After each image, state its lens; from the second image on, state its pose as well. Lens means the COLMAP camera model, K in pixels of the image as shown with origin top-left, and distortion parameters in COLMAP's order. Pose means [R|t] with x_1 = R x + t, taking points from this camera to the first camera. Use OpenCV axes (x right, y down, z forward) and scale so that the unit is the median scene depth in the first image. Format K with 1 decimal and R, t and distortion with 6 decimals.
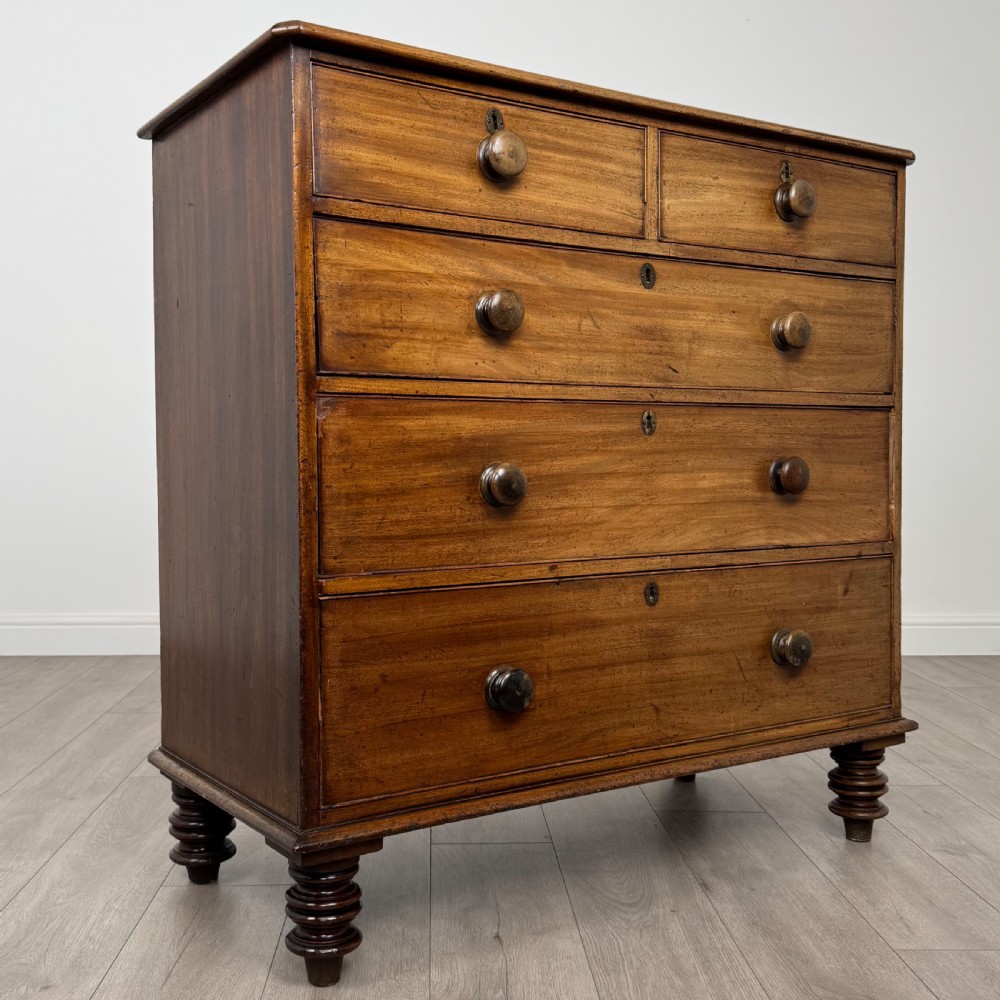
lens RADIAL K [[1248.8, 0, 503.0], [0, 1248.8, 512.9], [0, 0, 1]] dist [0.154739, -0.319727]
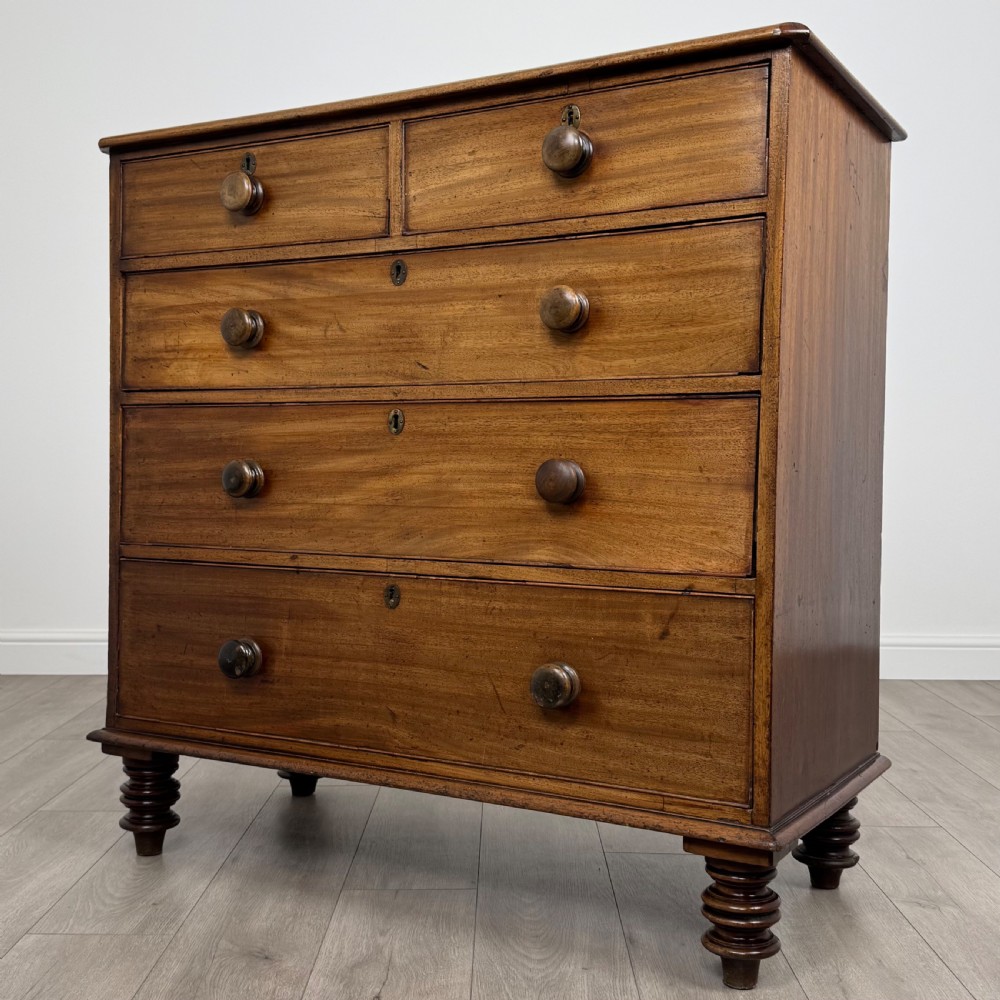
lens RADIAL K [[1248.8, 0, 503.0], [0, 1248.8, 512.9], [0, 0, 1]] dist [0.154739, -0.319727]
pose [[0.436238, 0.041183, -0.898889, 1.088773], [-0.054105, 0.998345, 0.019482, -0.025565], [0.898203, 0.040135, 0.437744, 0.679701]]
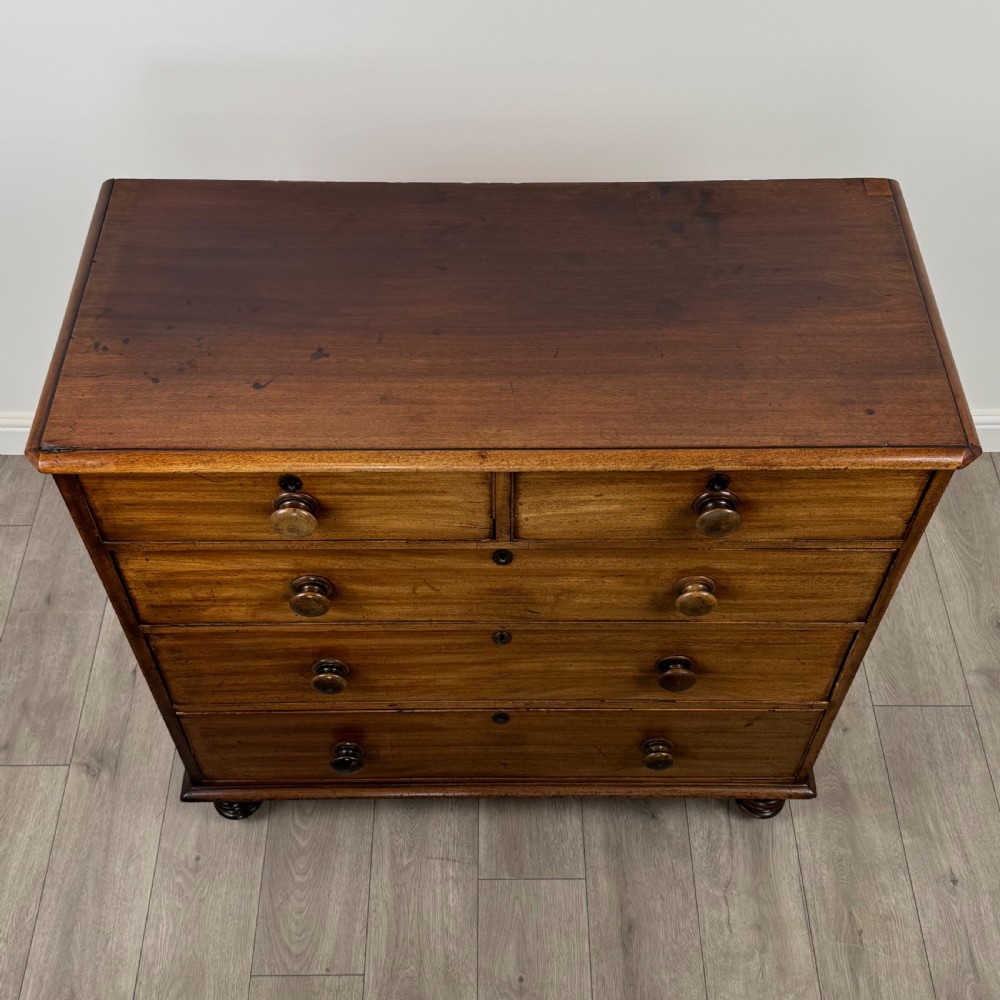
lens RADIAL K [[1248.8, 0, 503.0], [0, 1248.8, 512.9], [0, 0, 1]] dist [0.154739, -0.319727]
pose [[0.828325, 0.455368, -0.326370, 0.430774], [-0.034391, 0.622775, 0.781644, -1.000664], [0.559191, -0.636232, 0.531521, 0.536061]]
